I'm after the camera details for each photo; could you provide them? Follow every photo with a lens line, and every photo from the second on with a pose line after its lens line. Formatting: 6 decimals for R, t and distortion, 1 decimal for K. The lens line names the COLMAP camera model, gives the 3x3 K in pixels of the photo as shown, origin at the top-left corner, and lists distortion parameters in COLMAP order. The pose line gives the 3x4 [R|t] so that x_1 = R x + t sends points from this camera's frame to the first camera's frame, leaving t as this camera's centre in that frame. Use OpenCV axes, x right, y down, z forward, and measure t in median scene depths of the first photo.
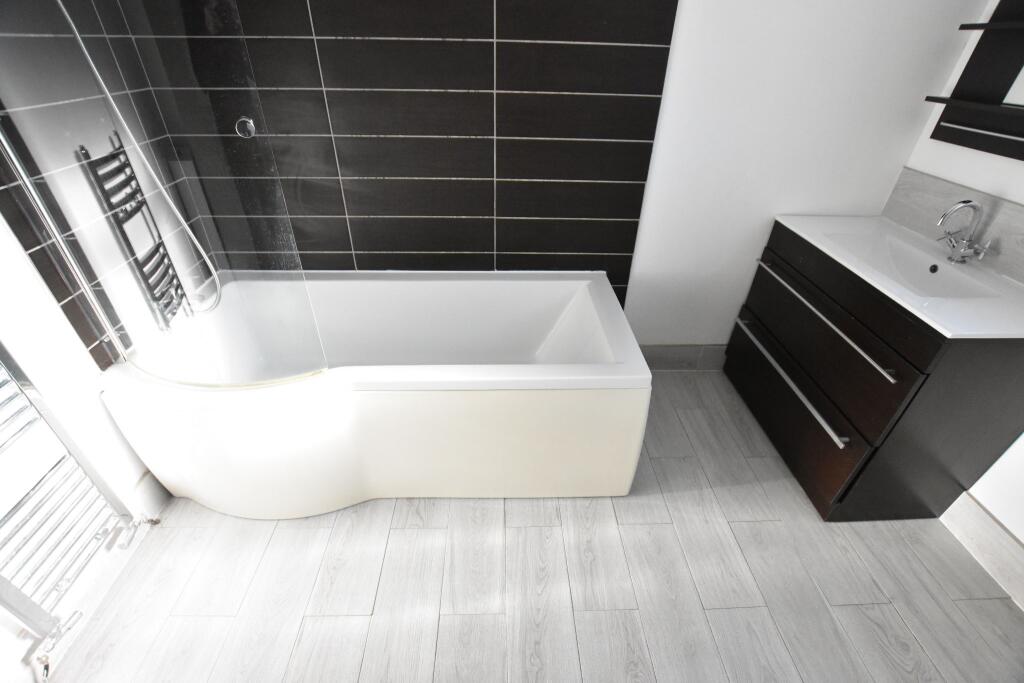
lens RADIAL K [[448.6, 0, 513.5], [0, 448.6, 341.9], [0, 0, 1]] dist [-0.038809, 0.008511]
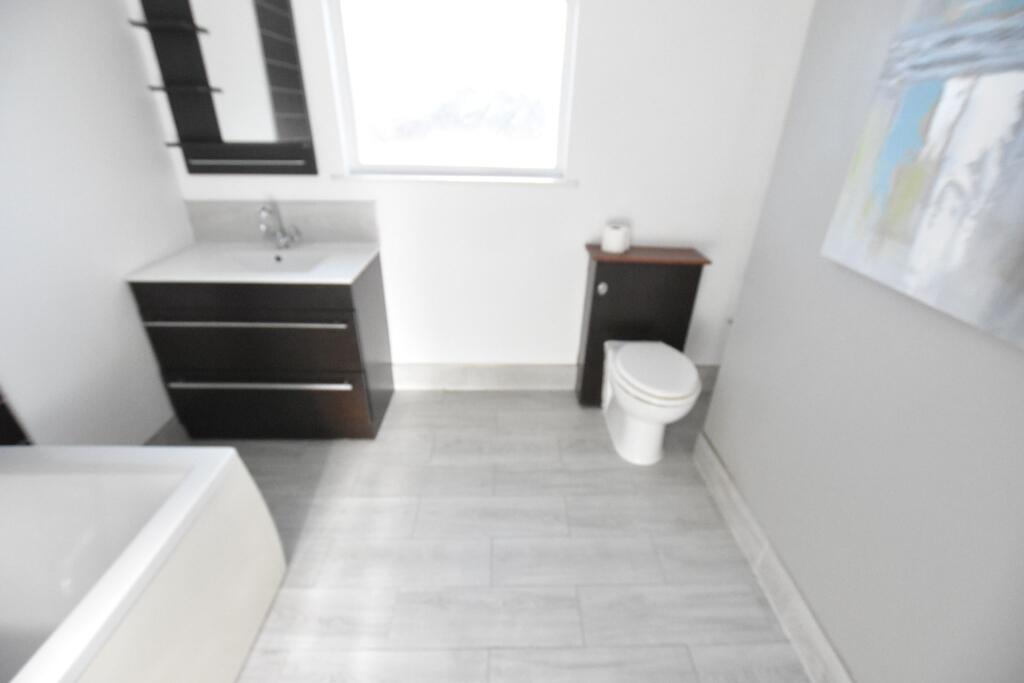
lens RADIAL K [[448.6, 0, 513.5], [0, 448.6, 341.9], [0, 0, 1]] dist [-0.038809, 0.008511]
pose [[0.014183, -0.478726, 0.877850, -0.336028], [0.551643, 0.735985, 0.392449, -0.109923], [-0.833960, 0.478693, 0.274525, 0.133602]]
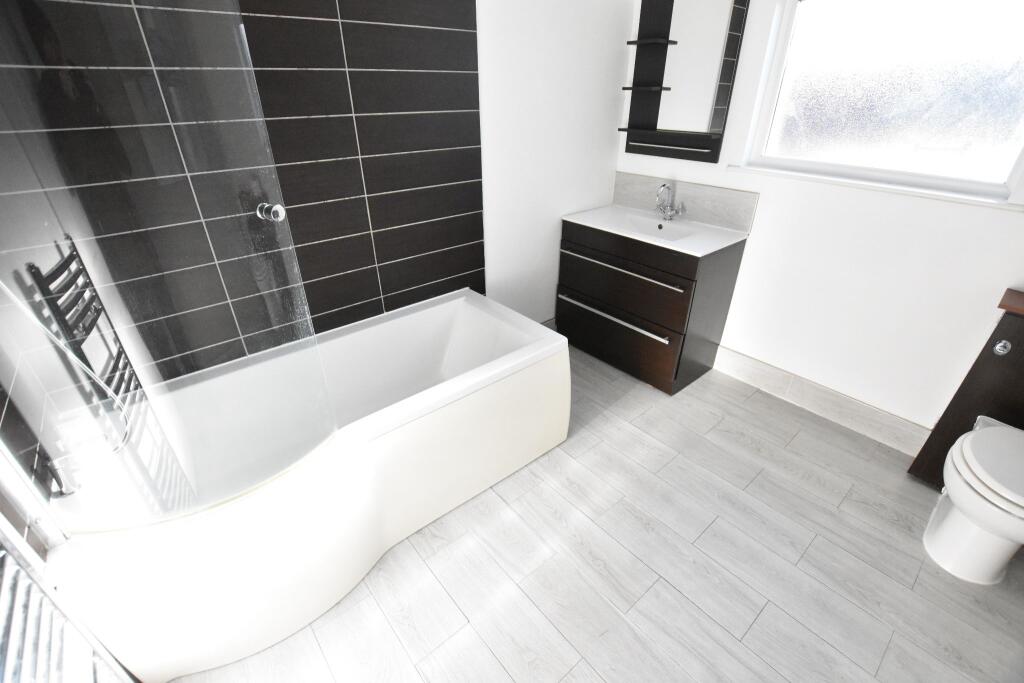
lens RADIAL K [[448.6, 0, 513.5], [0, 448.6, 341.9], [0, 0, 1]] dist [-0.038809, 0.008511]
pose [[0.785719, -0.324101, 0.526881, -0.485588], [0.366997, 0.929894, 0.024717, -0.006842], [-0.497954, 0.173943, 0.849579, -0.081701]]
